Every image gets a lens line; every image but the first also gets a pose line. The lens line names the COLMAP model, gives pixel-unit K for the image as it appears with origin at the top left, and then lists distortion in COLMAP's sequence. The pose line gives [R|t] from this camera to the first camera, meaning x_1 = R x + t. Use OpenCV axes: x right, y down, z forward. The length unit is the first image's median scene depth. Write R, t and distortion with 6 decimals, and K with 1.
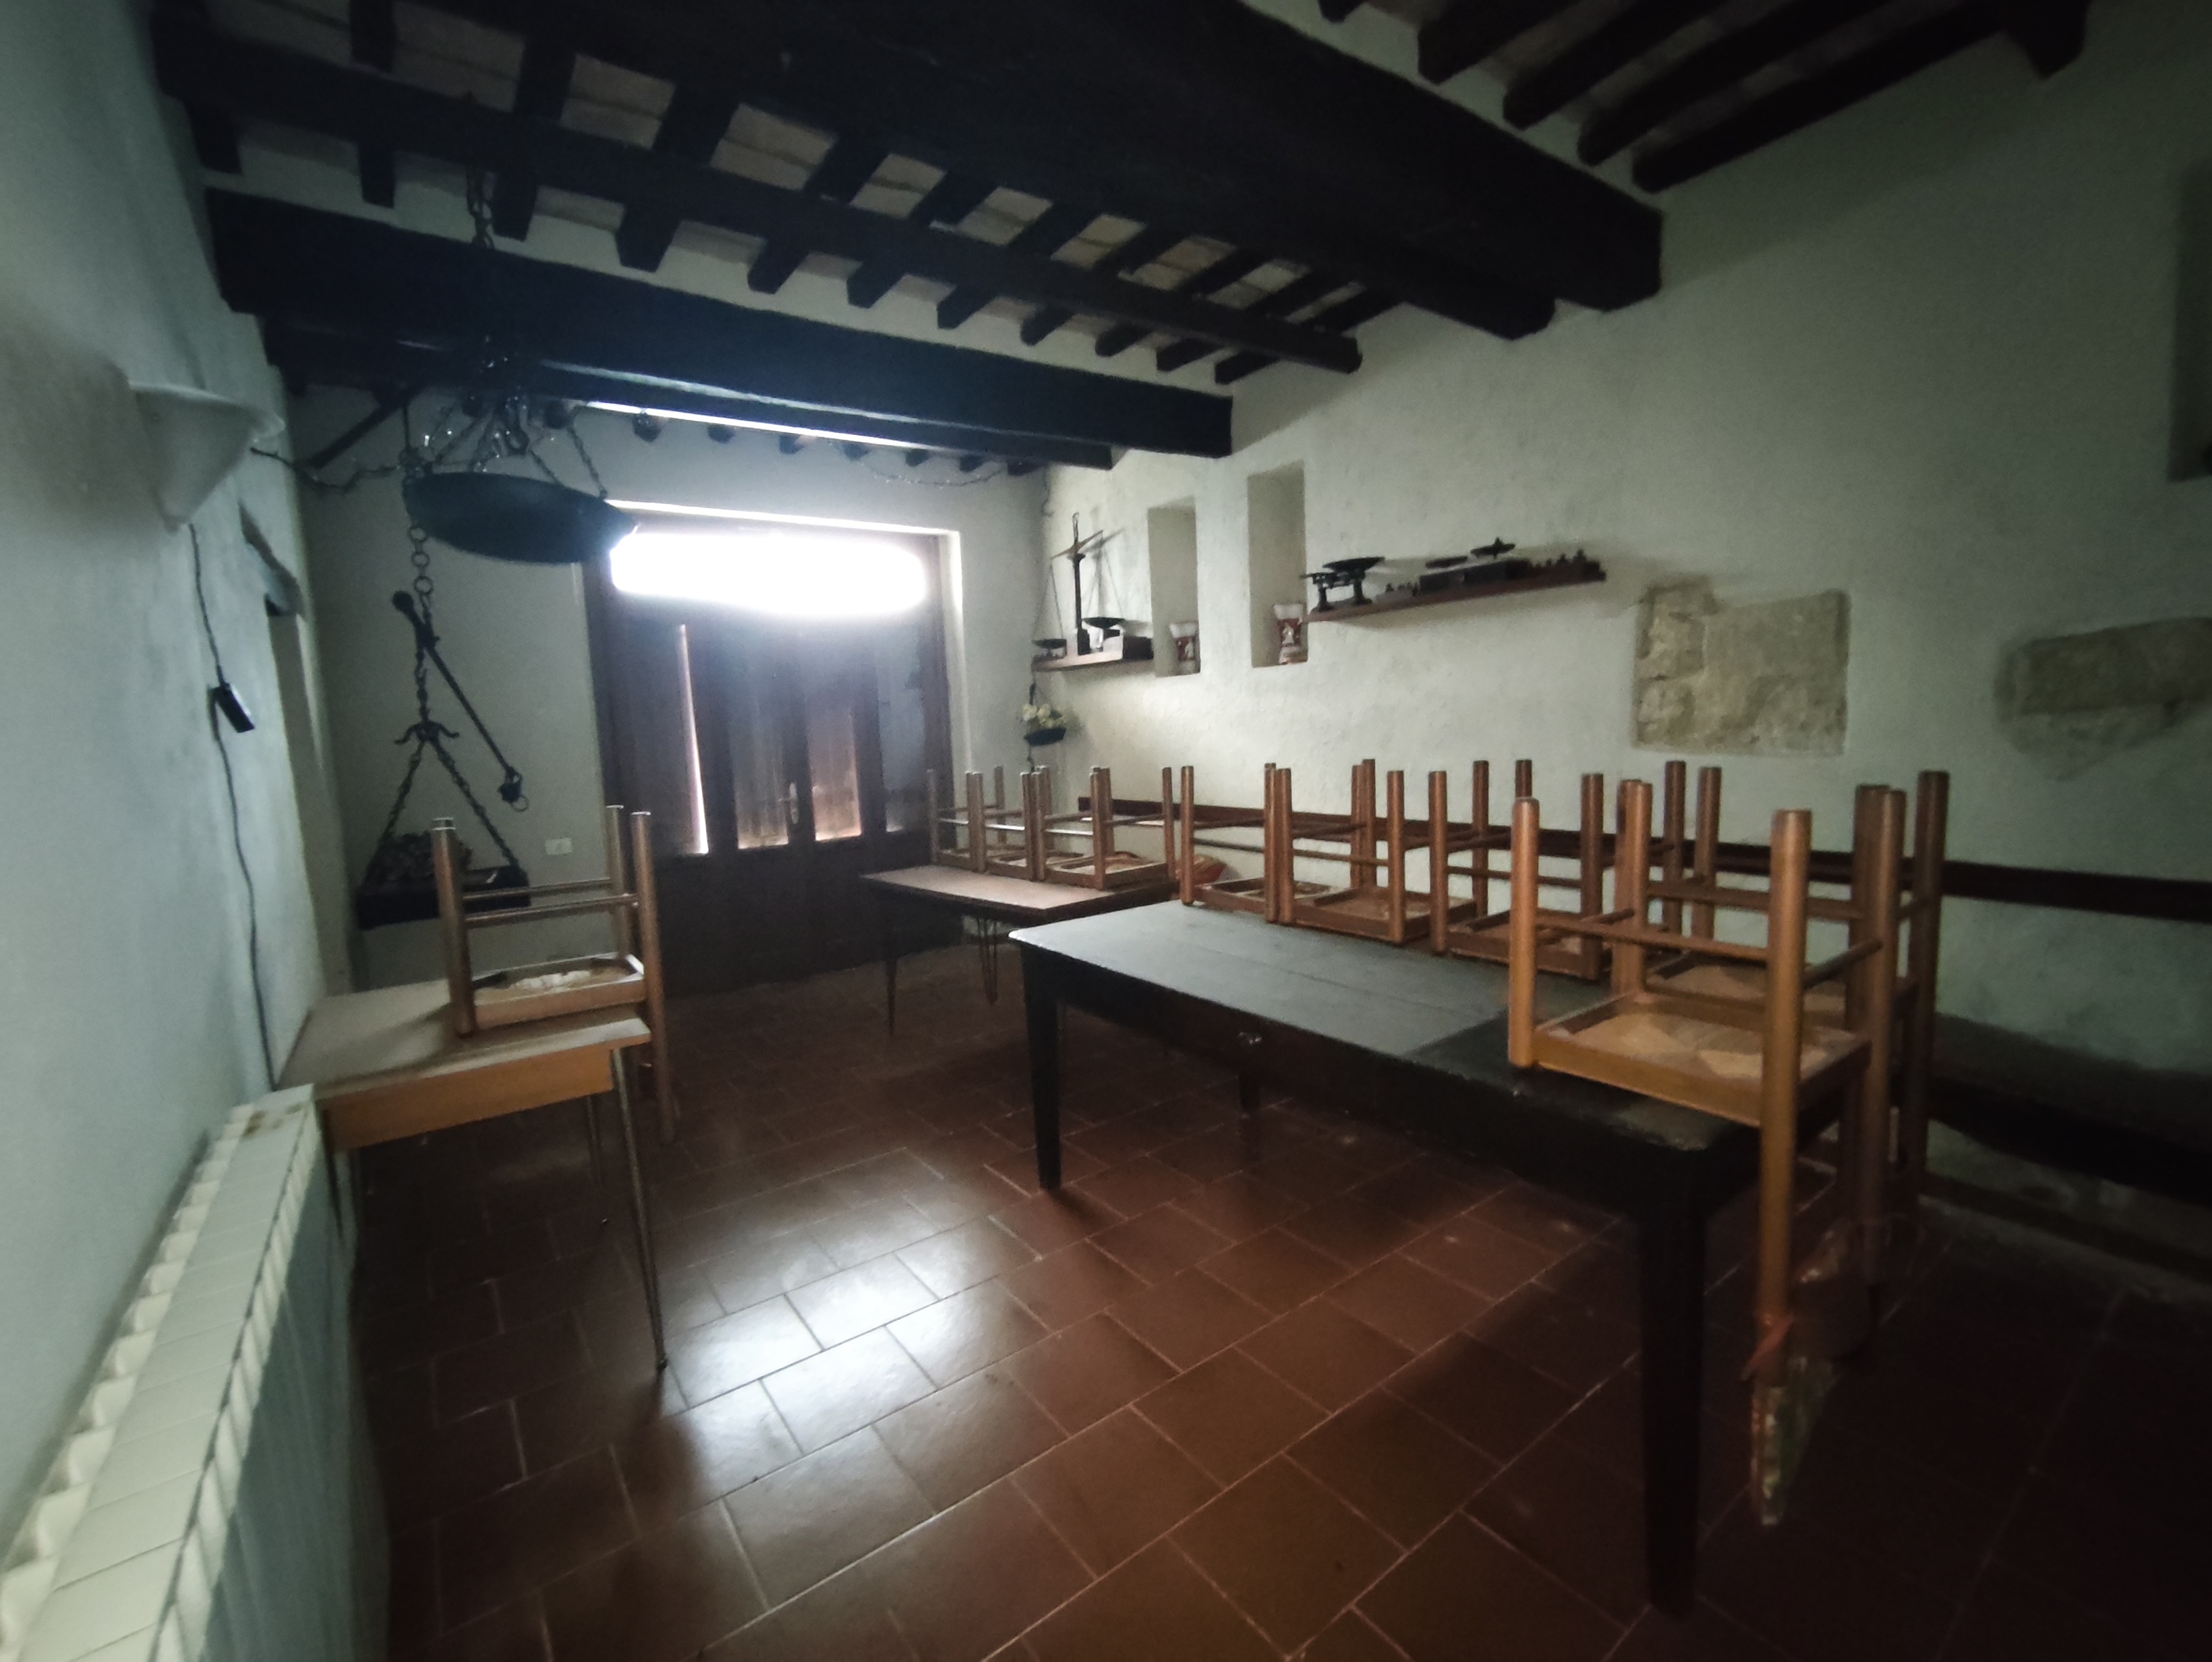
lens RADIAL K [[969.4, 0, 1117.8], [0, 969.4, 840.3], [0, 0, 1]] dist [0.001578, 0.002193]
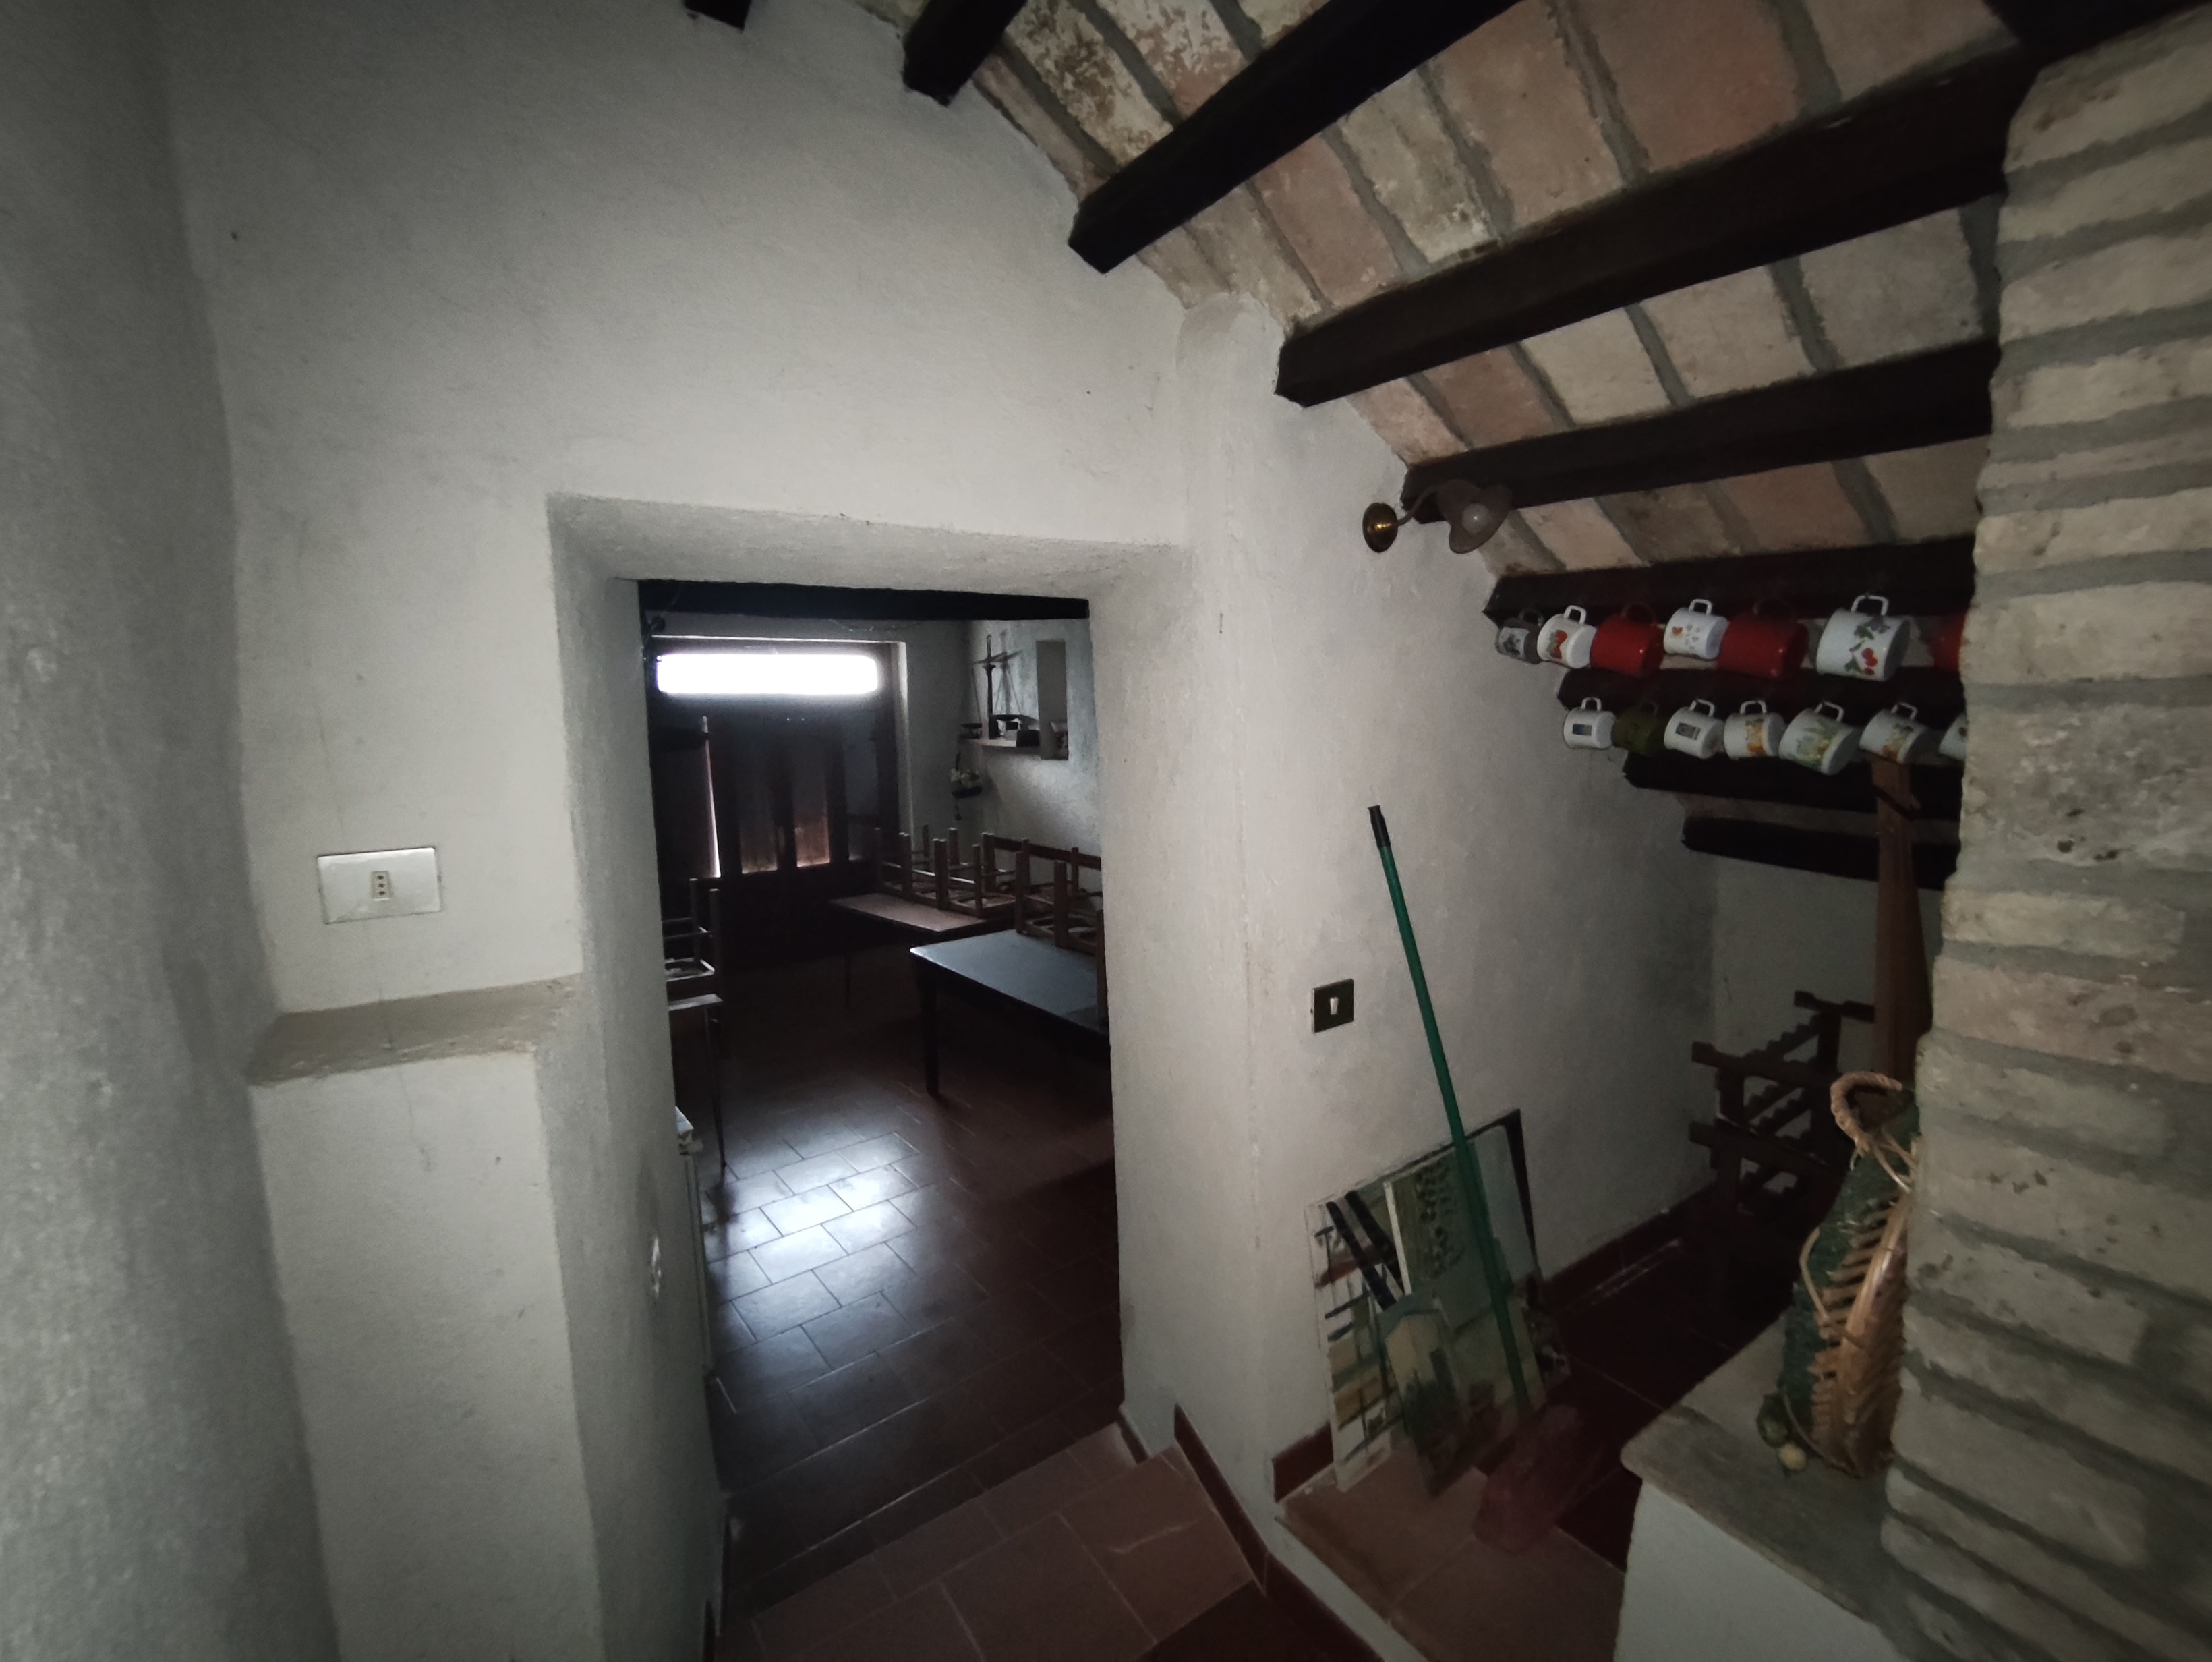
lens RADIAL K [[969.4, 0, 1117.8], [0, 969.4, 840.3], [0, 0, 1]] dist [0.001578, 0.002193]
pose [[0.999468, 0.020088, 0.025689, 0.116485], [-0.020542, 0.999635, 0.017543, -0.076327], [-0.025327, -0.018062, 0.999516, -0.416849]]
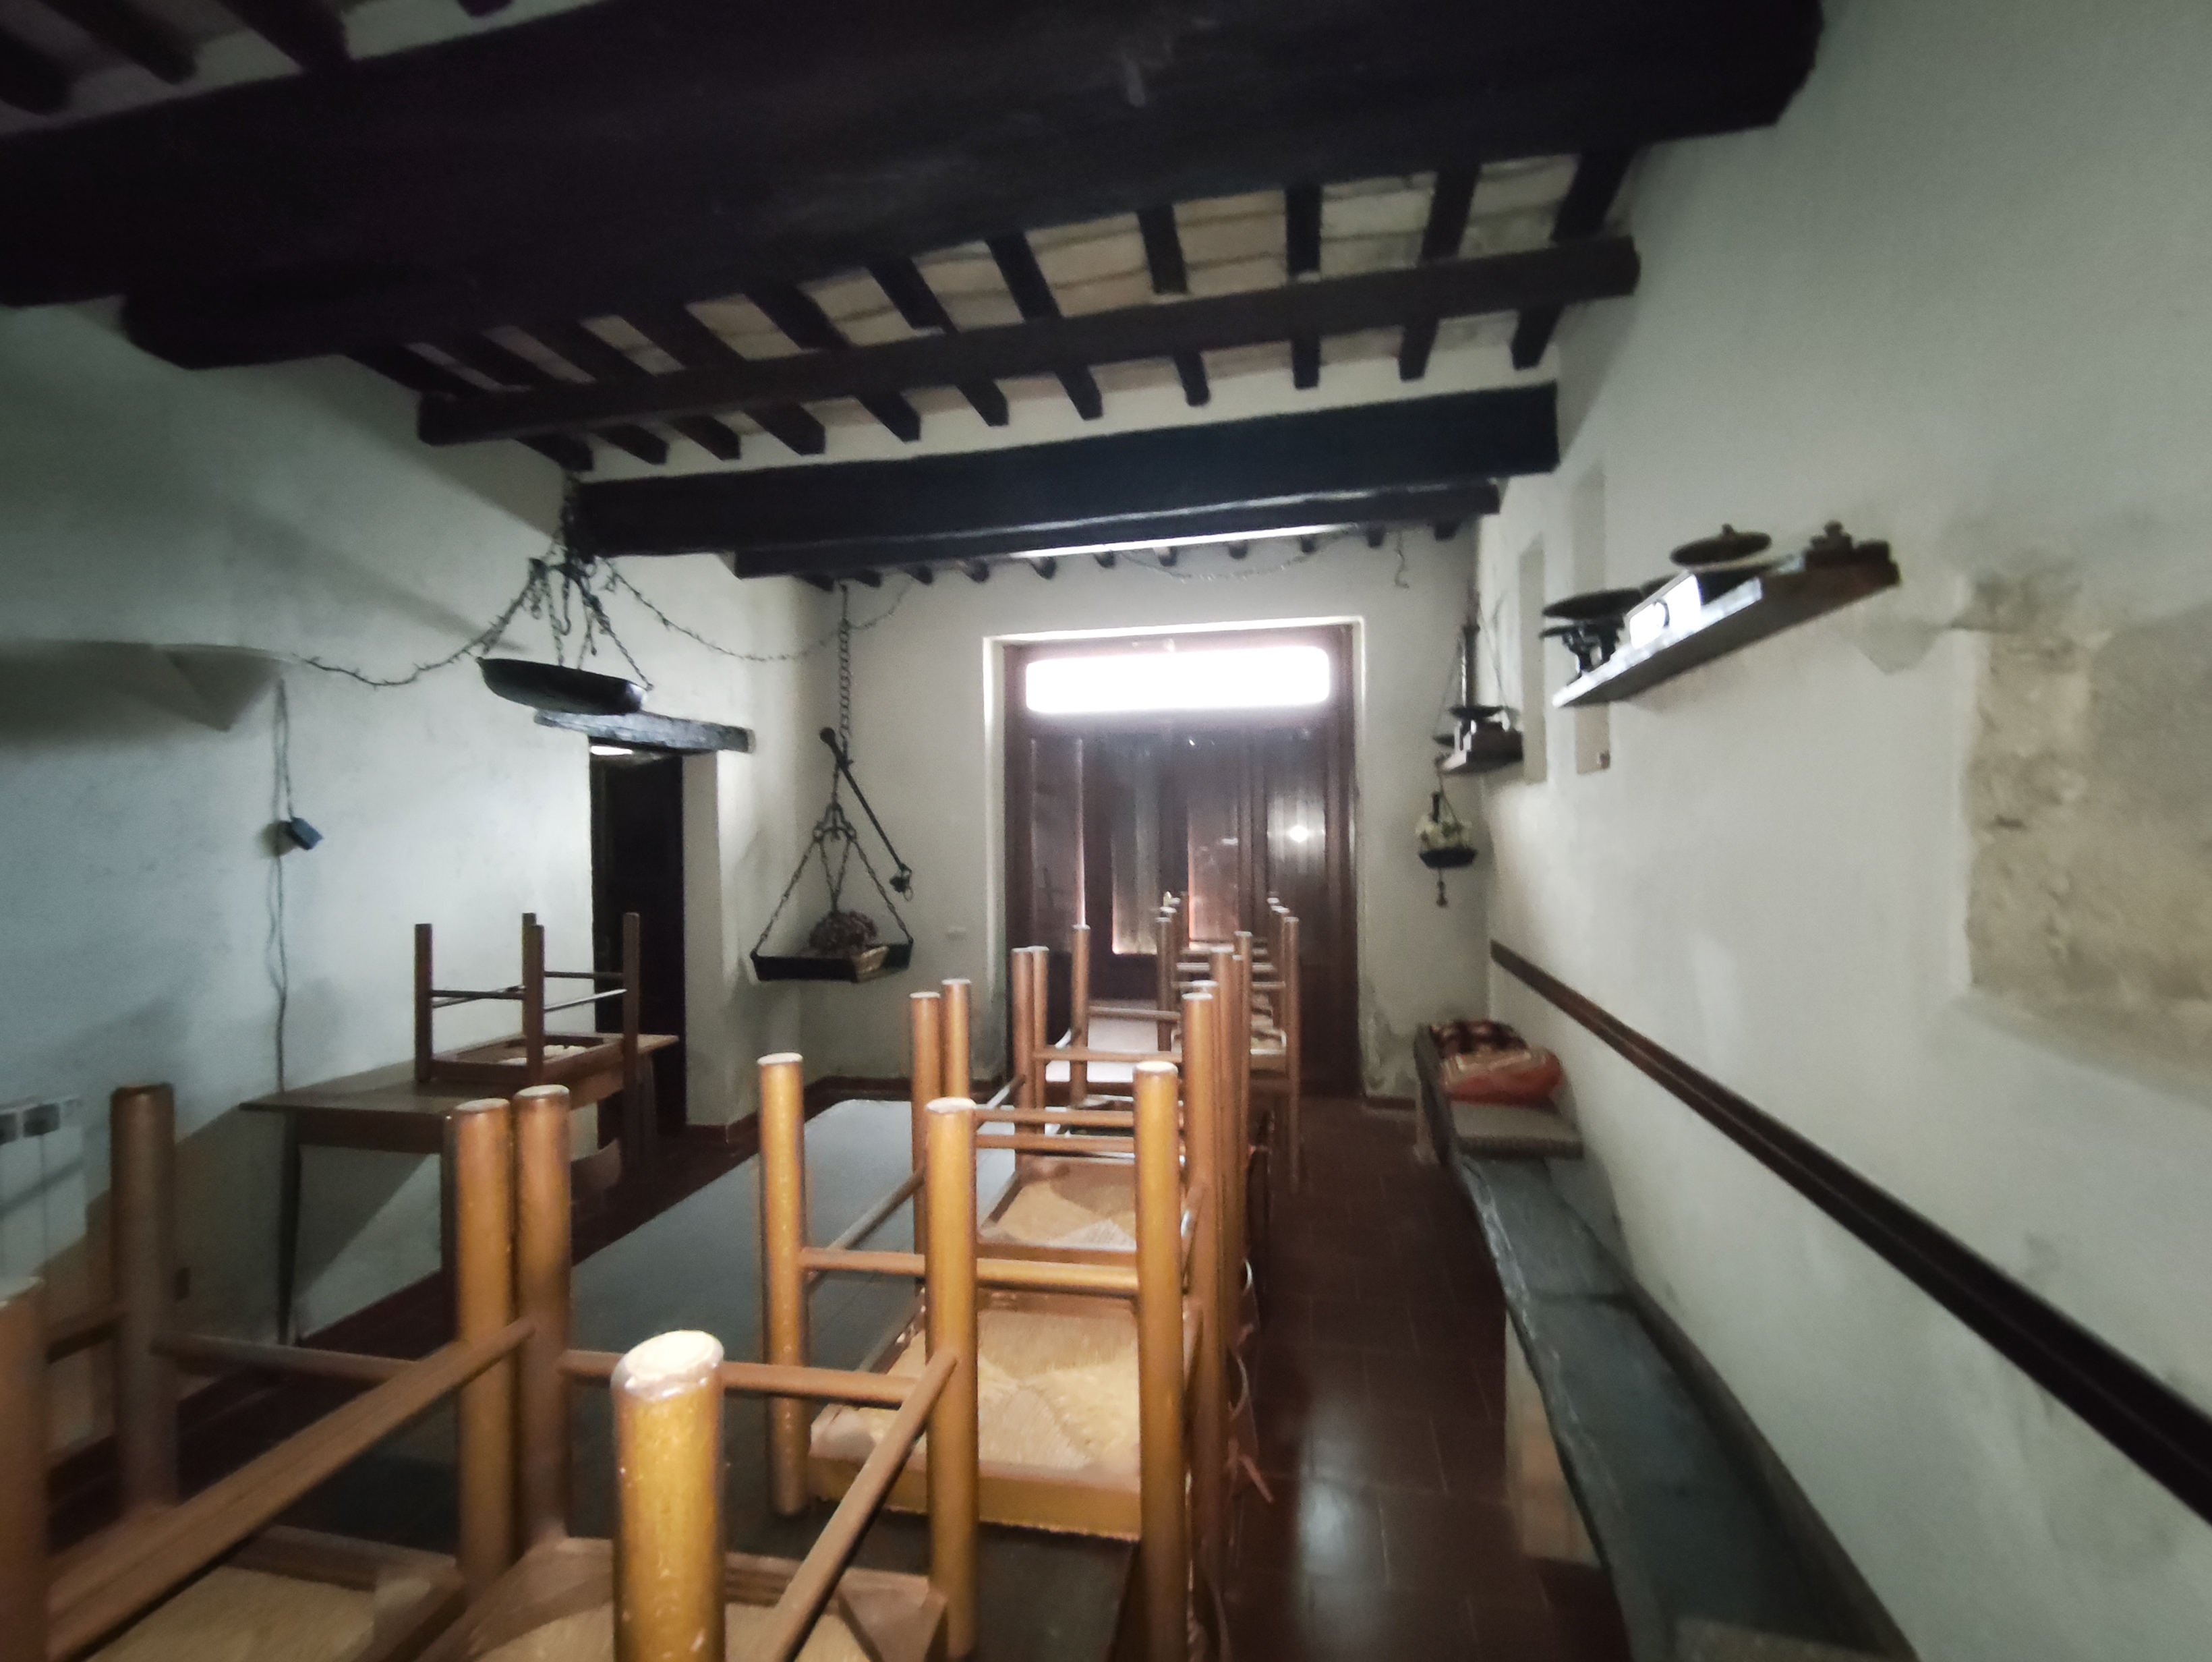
lens RADIAL K [[997.1, 0, 1100.5], [0, 997.1, 925.1], [0, 0, 1]] dist [0.001474, 0.000435]
pose [[0.661294, 0.097006, -0.743828, 0.396019], [-0.110344, 0.993396, 0.031452, -0.052083], [0.741967, 0.061278, 0.667630, 0.271051]]
